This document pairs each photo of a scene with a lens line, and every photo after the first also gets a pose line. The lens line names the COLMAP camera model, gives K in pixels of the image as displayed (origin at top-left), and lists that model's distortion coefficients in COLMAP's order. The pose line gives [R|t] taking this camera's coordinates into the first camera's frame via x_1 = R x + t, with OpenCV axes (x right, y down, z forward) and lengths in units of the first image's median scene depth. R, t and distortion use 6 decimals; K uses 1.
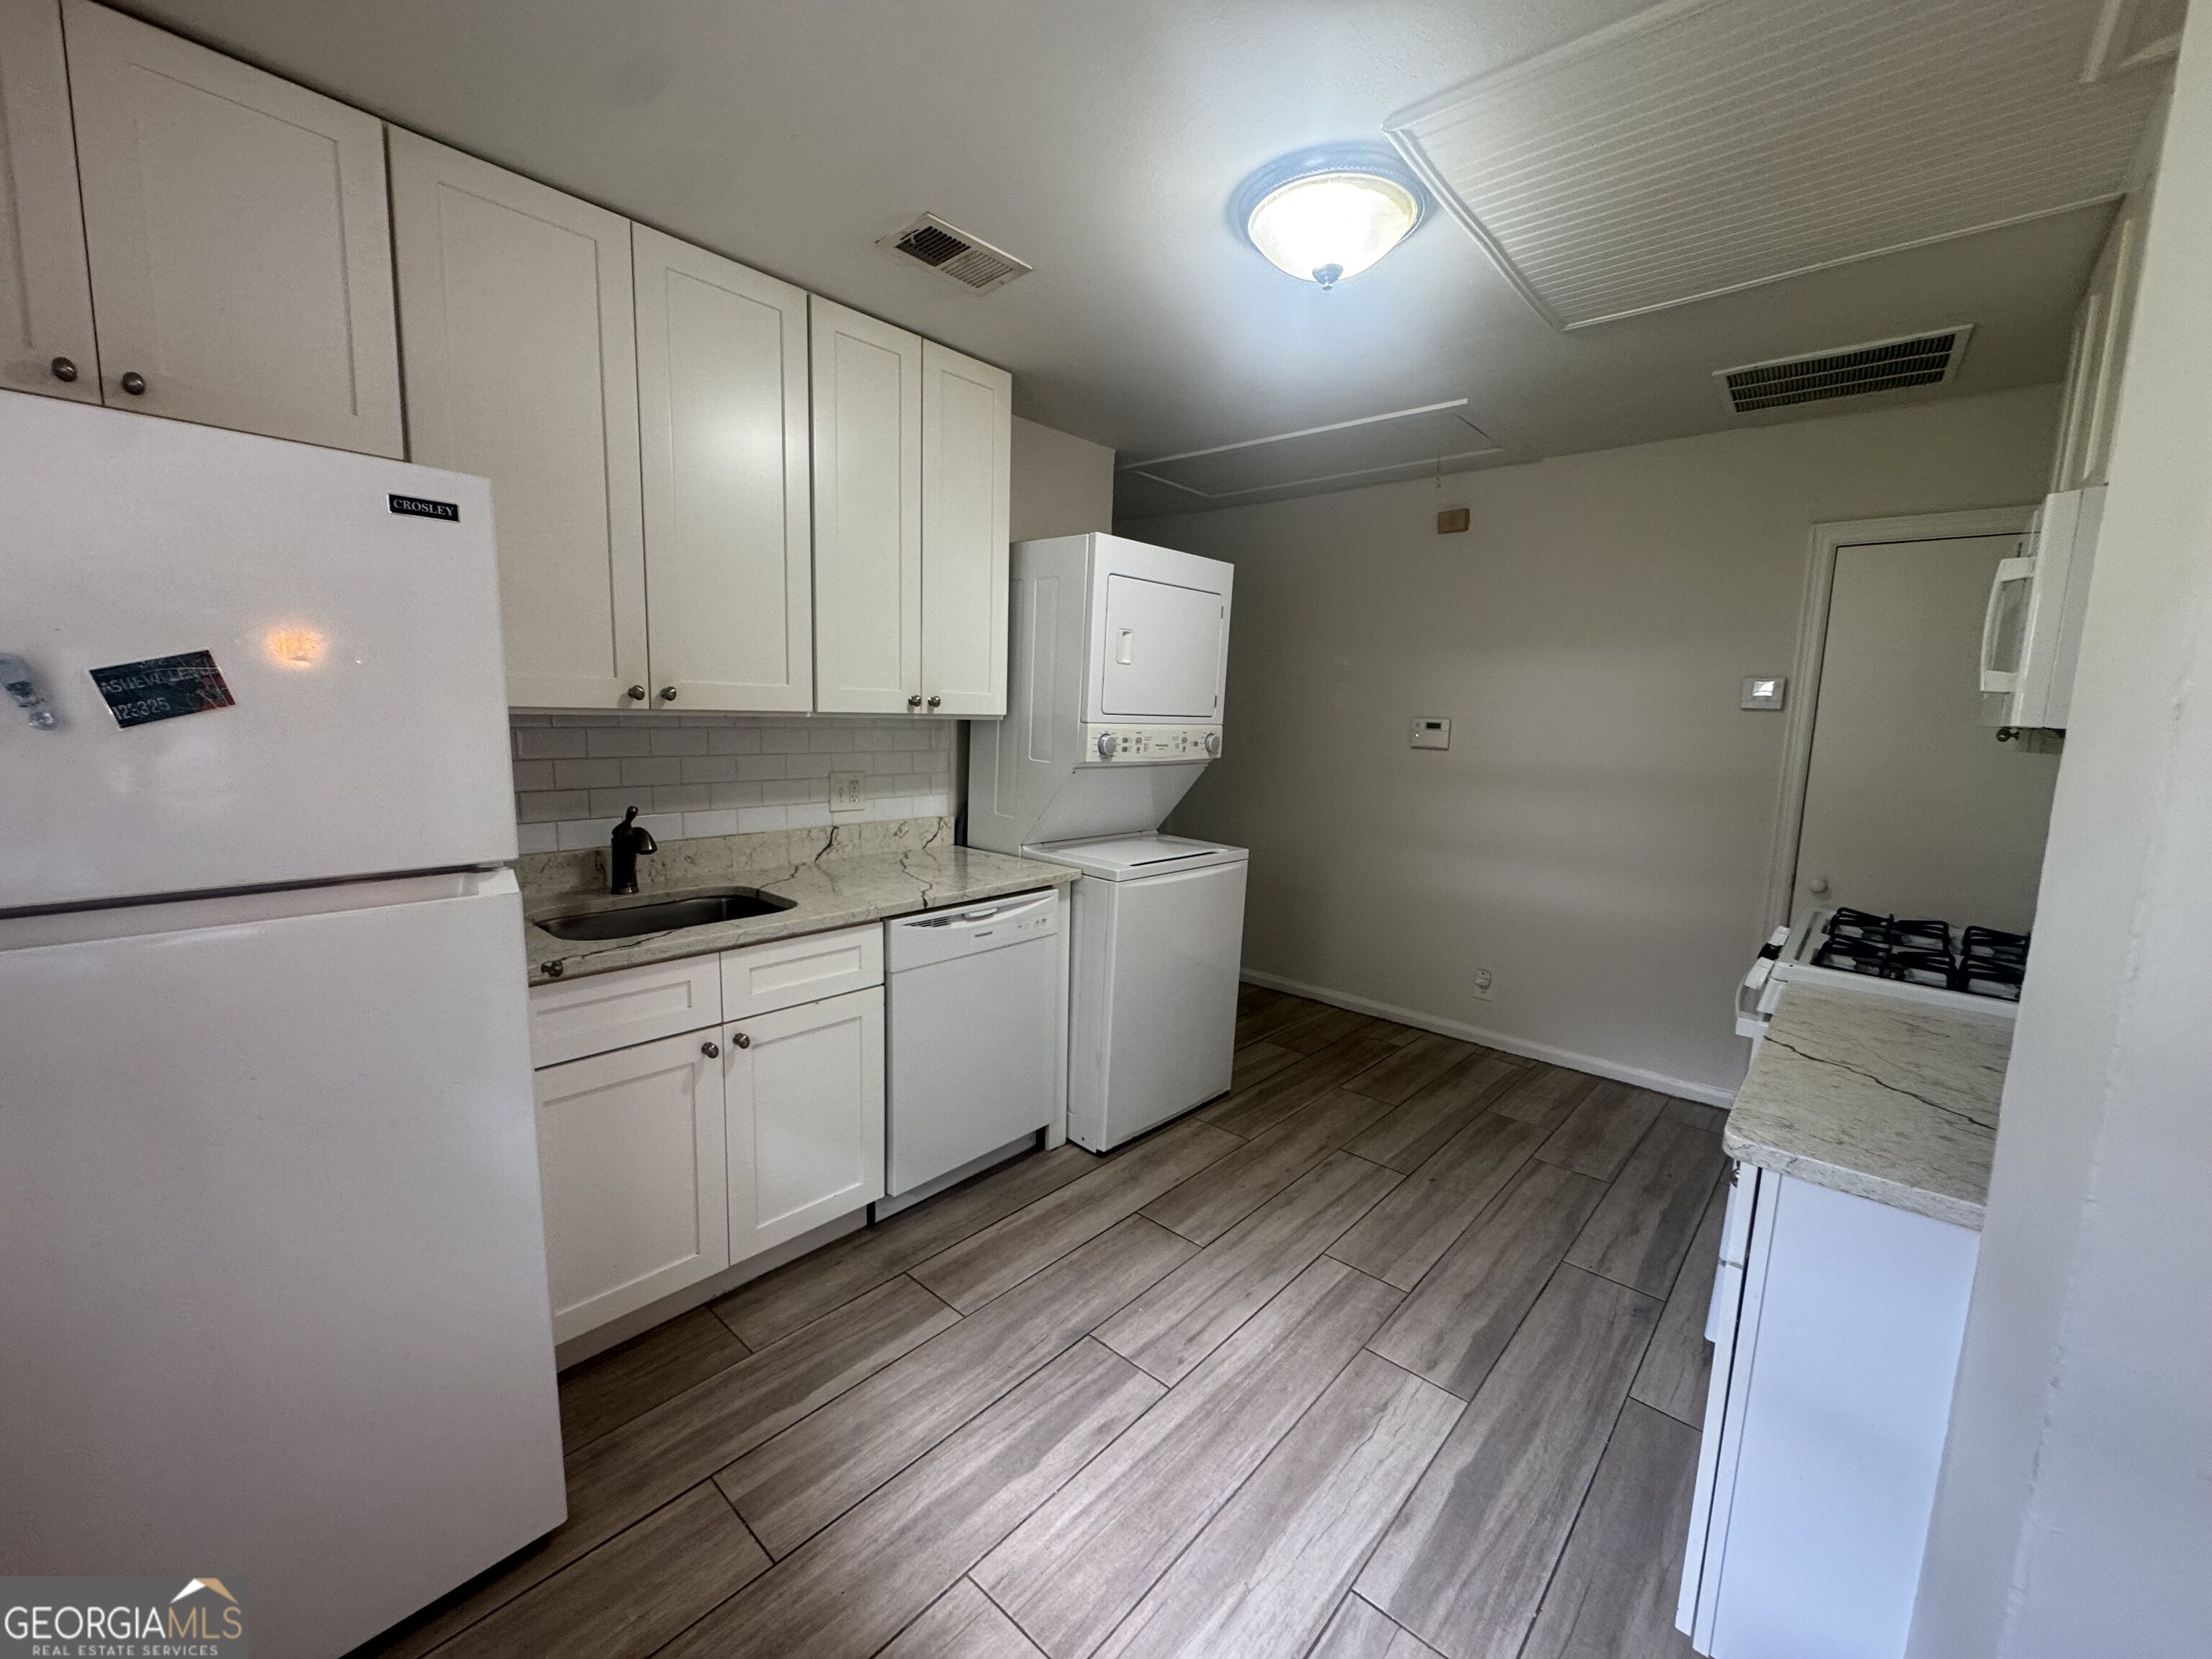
lens RADIAL K [[888.4, 0, 1103.0], [0, 888.4, 826.8], [0, 0, 1]] dist [-0.000074, -0.000015]
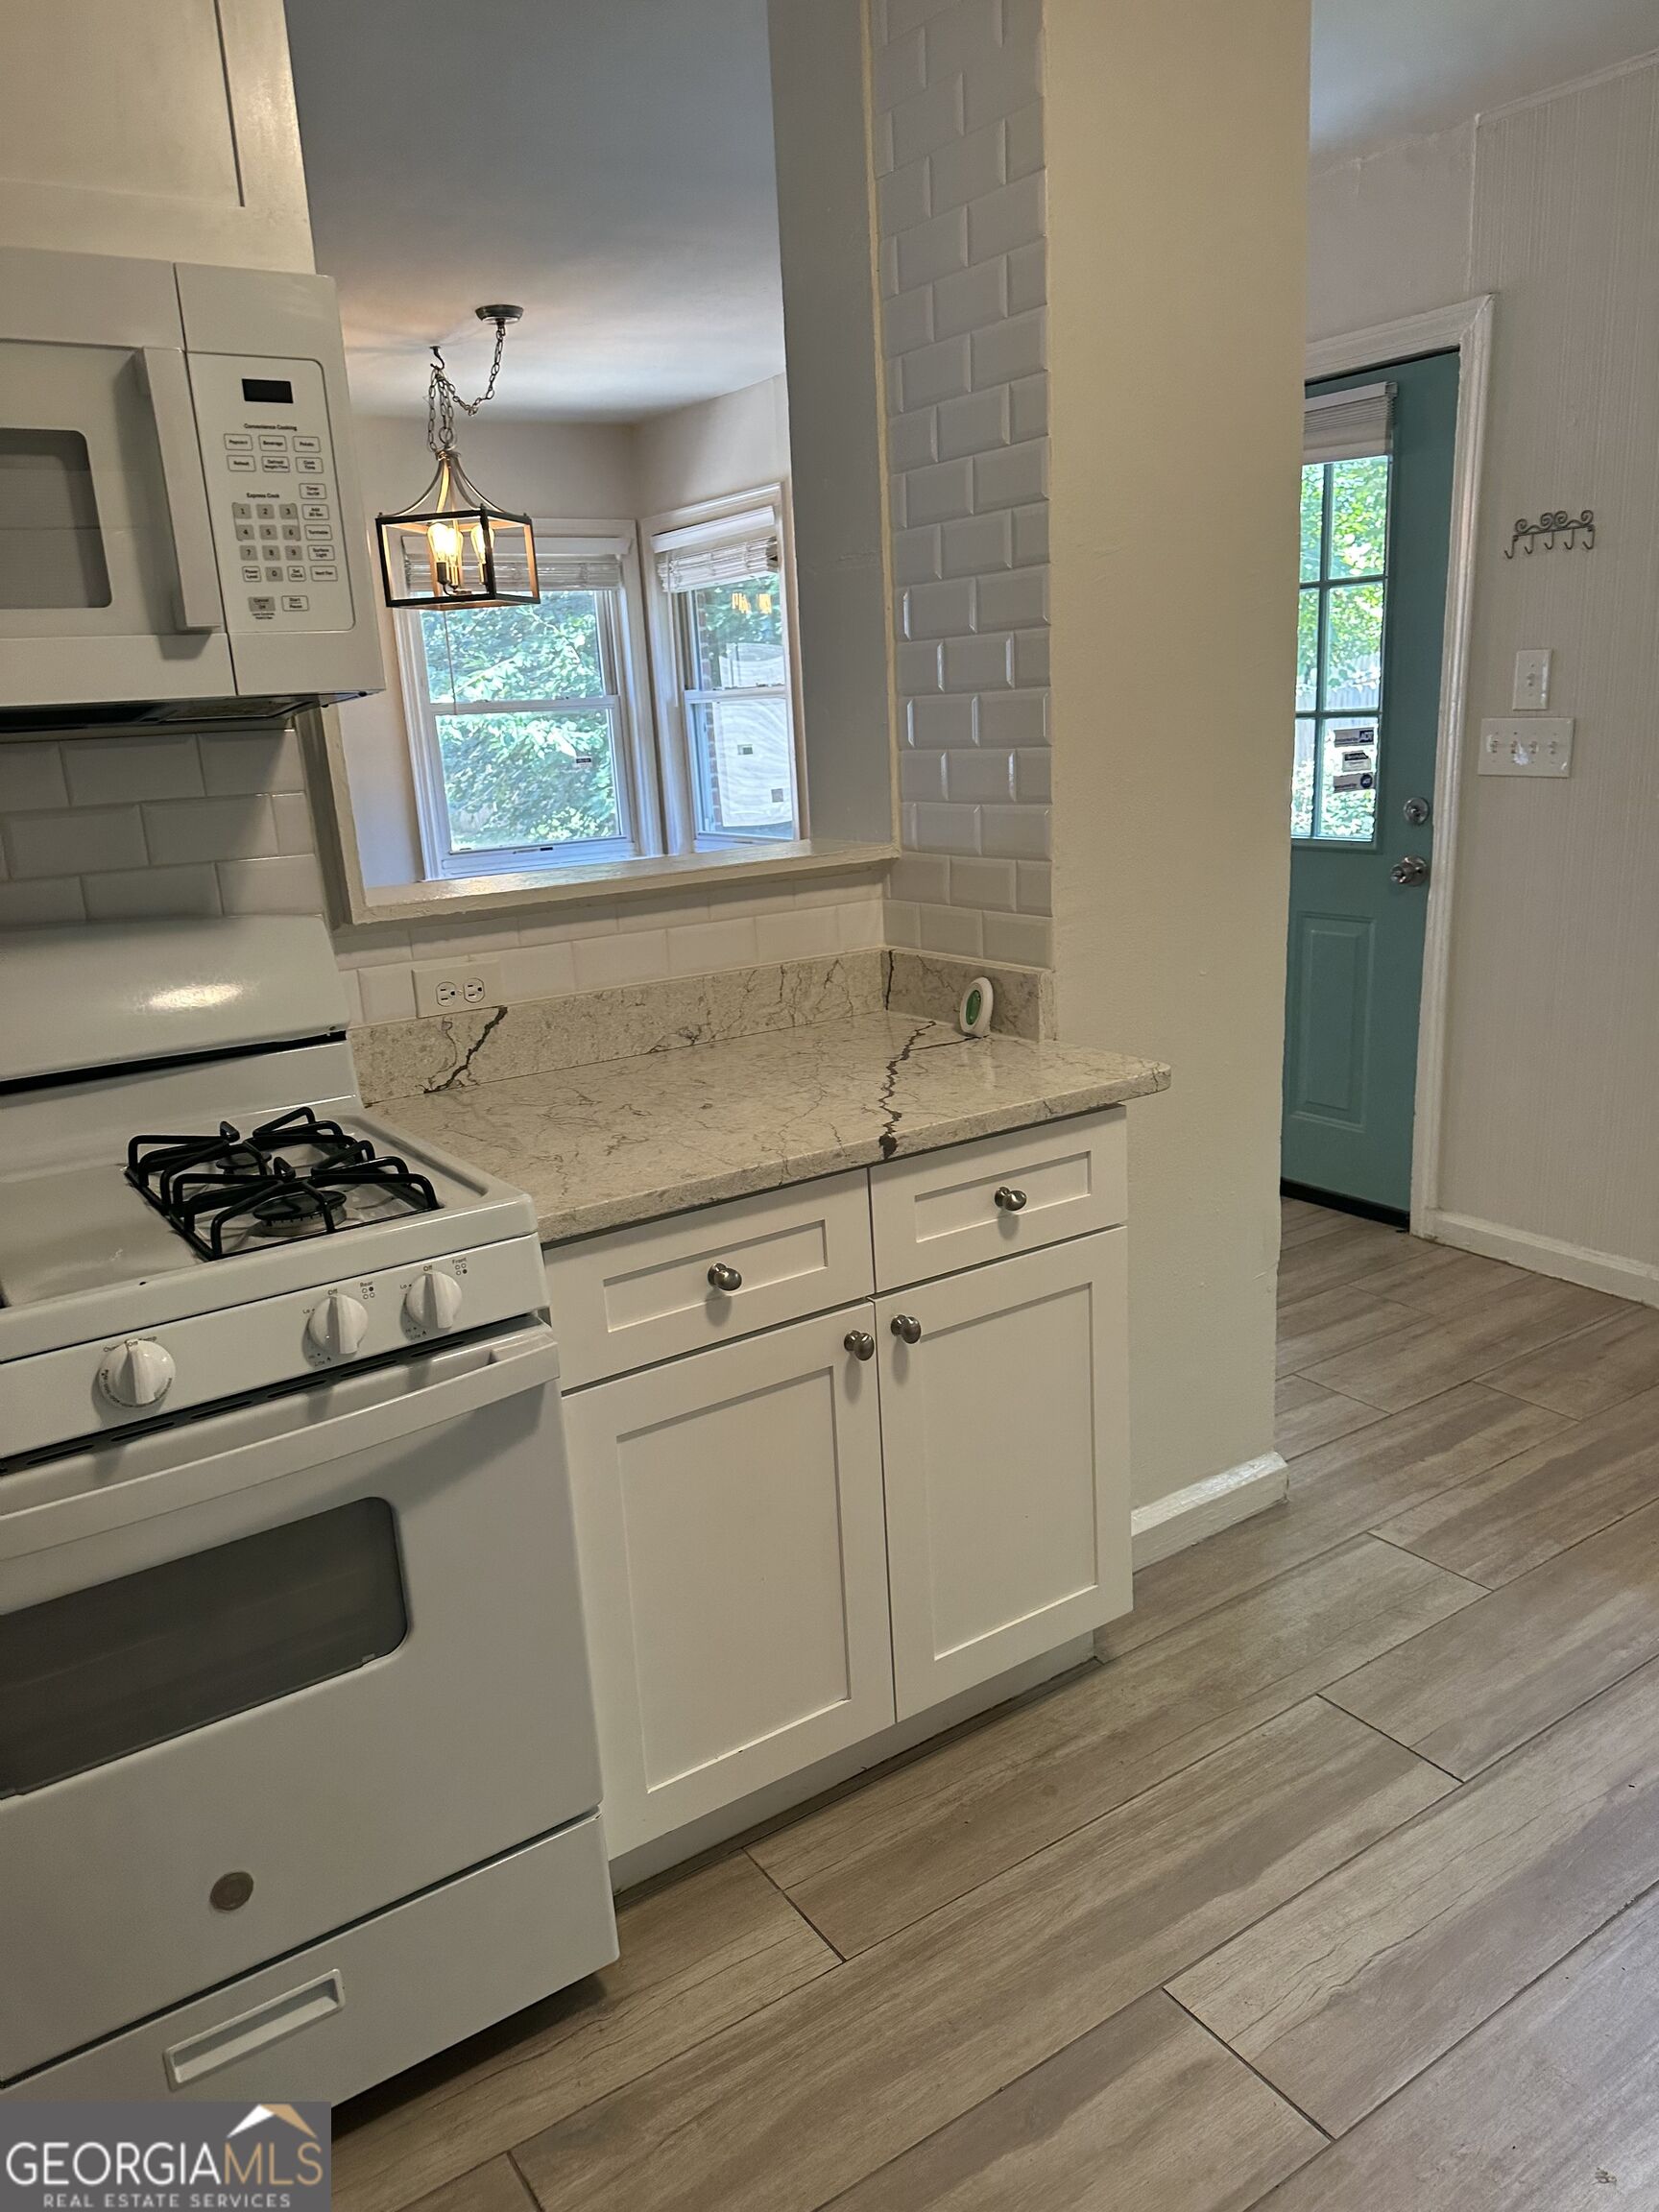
lens RADIAL K [[1564.4, 0, 827.7], [0, 1564.4, 1108.7], [0, 0, 1]] dist [0.000592, -0.001817]
pose [[-0.966709, -0.036051, 0.253328, 0.403440], [0.066006, 0.921387, 0.383002, -0.210218], [-0.247220, 0.386972, -0.888333, 1.744397]]
